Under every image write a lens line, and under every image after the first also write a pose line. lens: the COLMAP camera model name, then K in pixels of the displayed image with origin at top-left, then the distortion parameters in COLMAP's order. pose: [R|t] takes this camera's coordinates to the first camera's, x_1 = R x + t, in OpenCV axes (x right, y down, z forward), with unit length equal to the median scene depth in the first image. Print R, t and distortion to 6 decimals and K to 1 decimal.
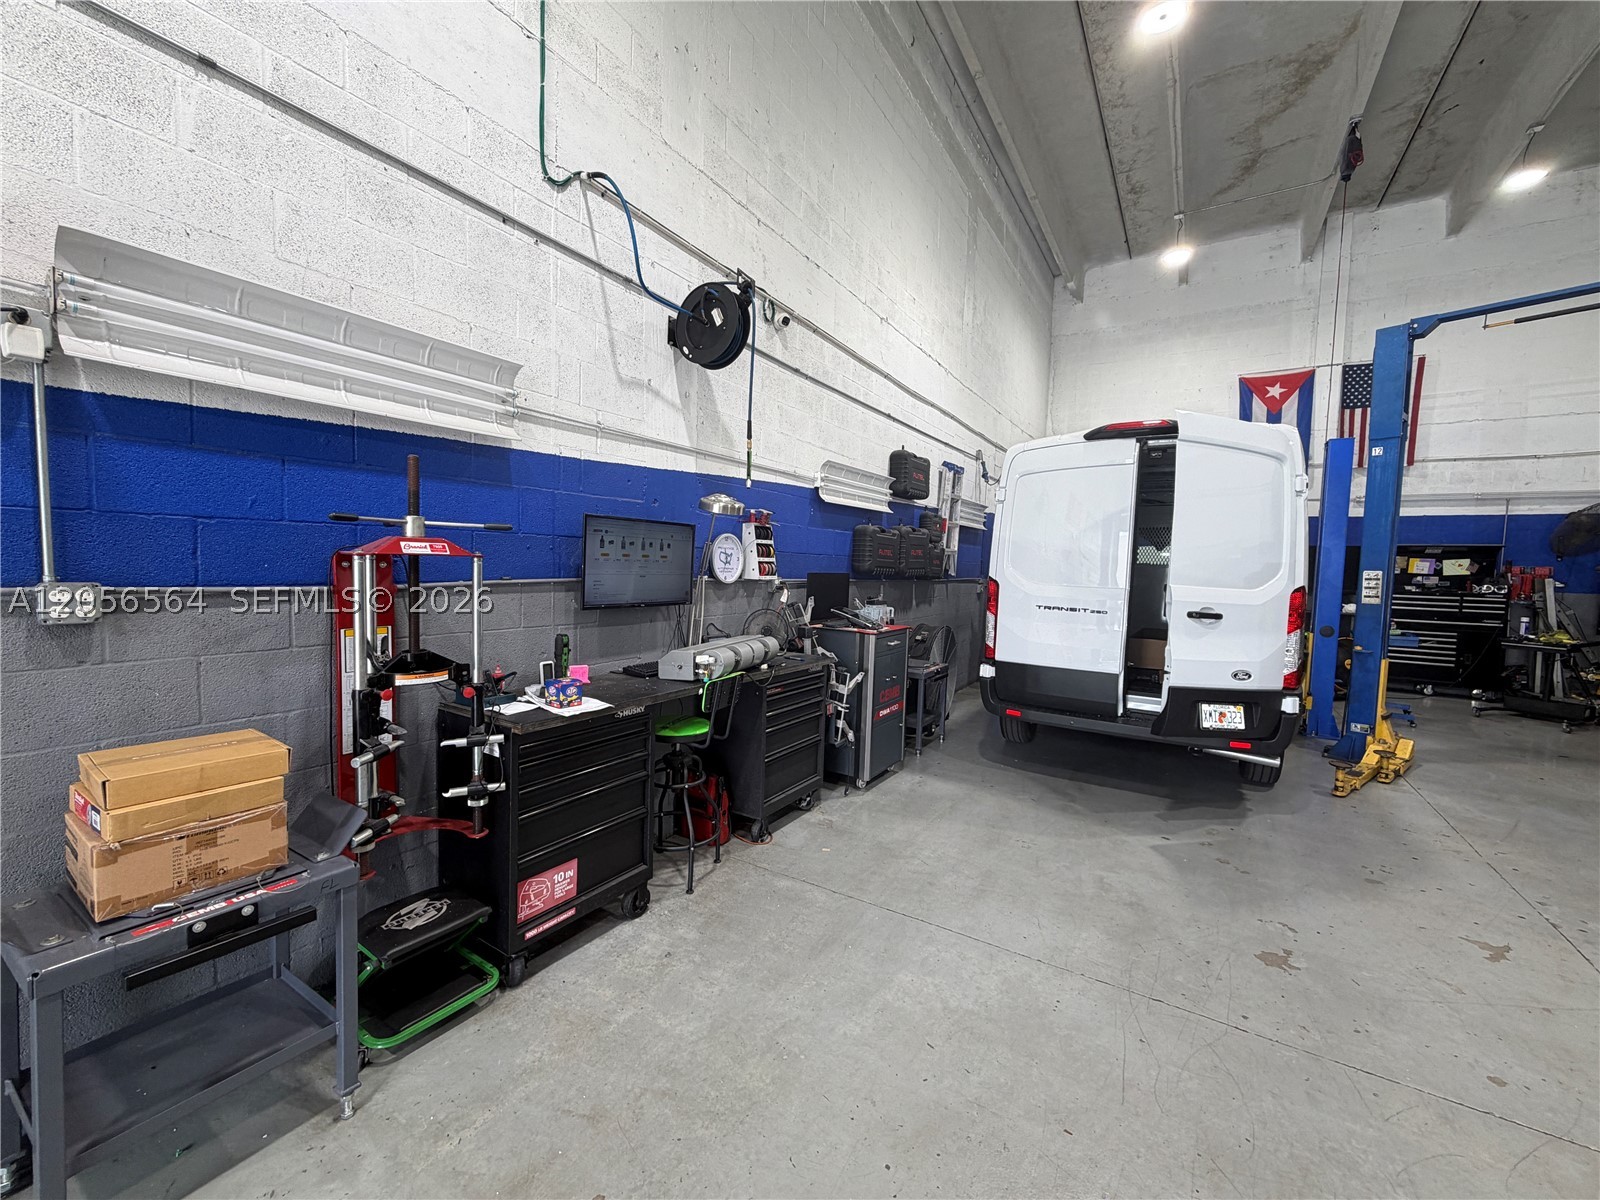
lens RADIAL K [[636.0, 0, 796.3], [0, 636.0, 601.2], [0, 0, 1]] dist [0.000471, -0.000242]
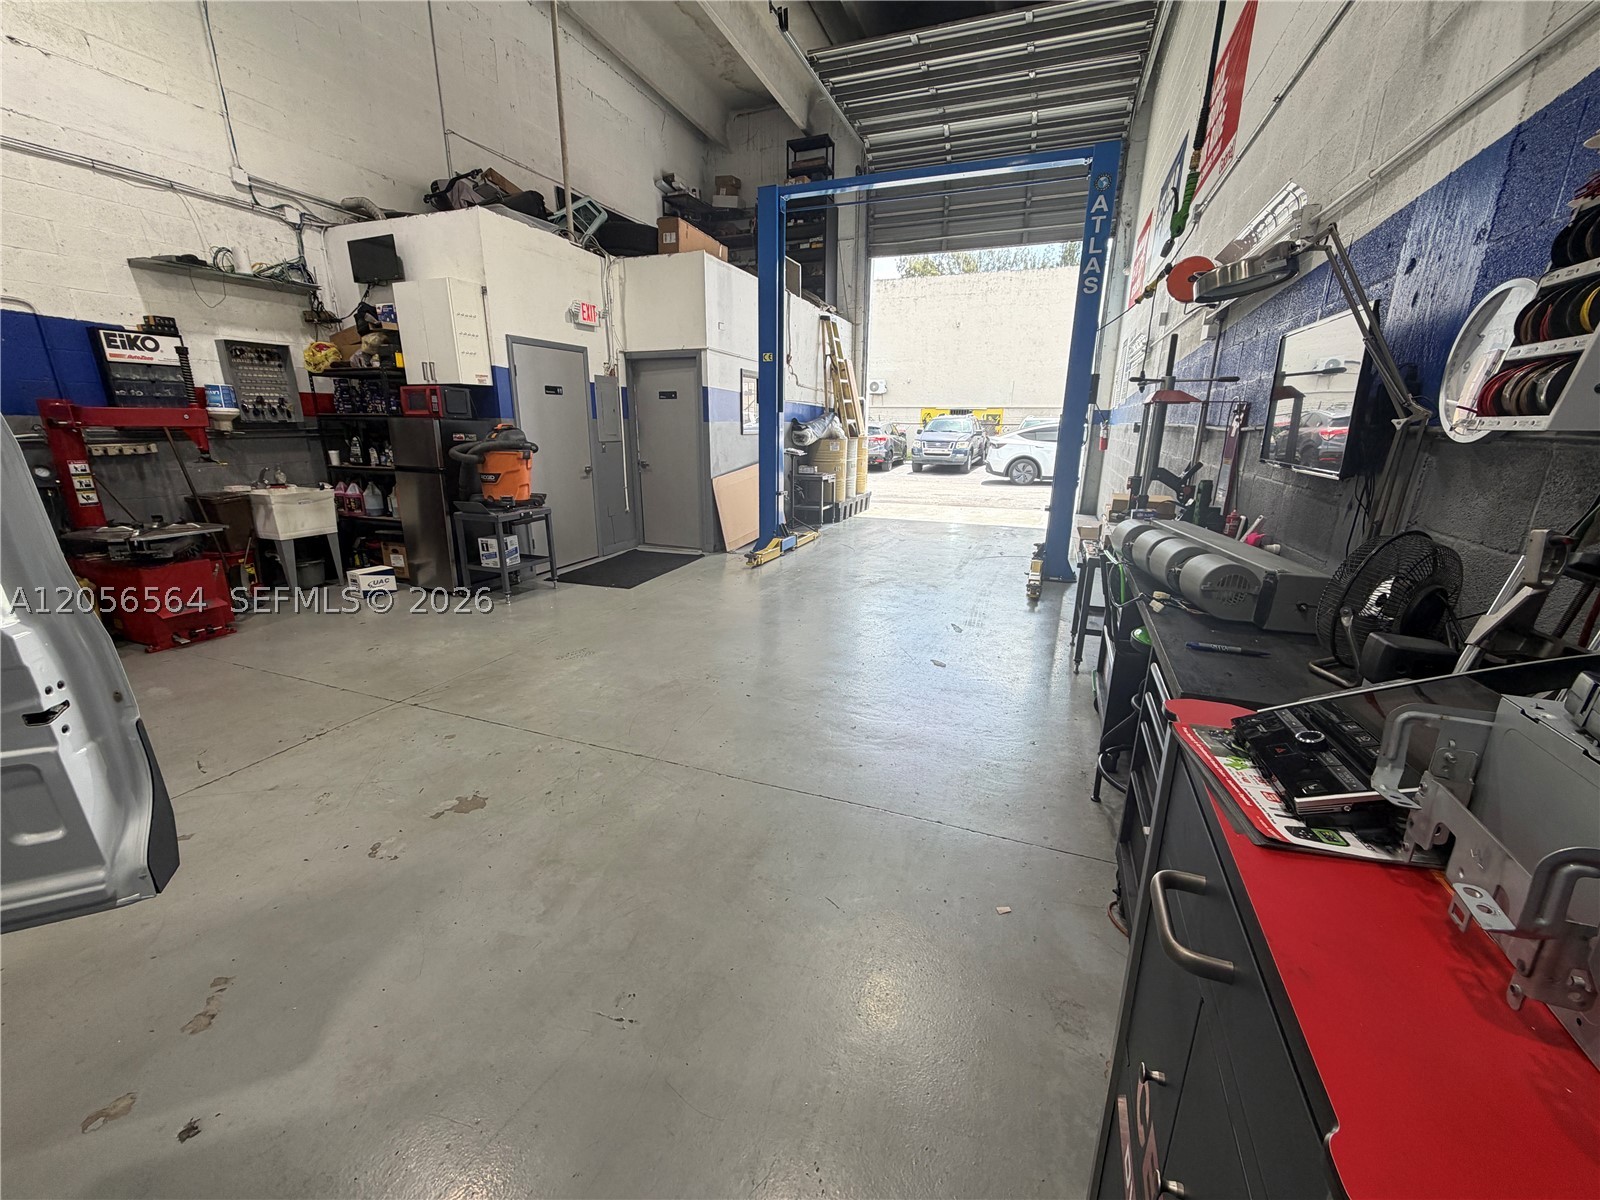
lens RADIAL K [[636.0, 0, 796.3], [0, 636.0, 601.2], [0, 0, 1]] dist [0.000471, -0.000242]
pose [[-0.980846, 0.017144, -0.194029, 0.238846], [-0.048096, 0.943960, 0.326538, -0.033499], [0.188754, 0.329616, -0.925054, 0.999760]]
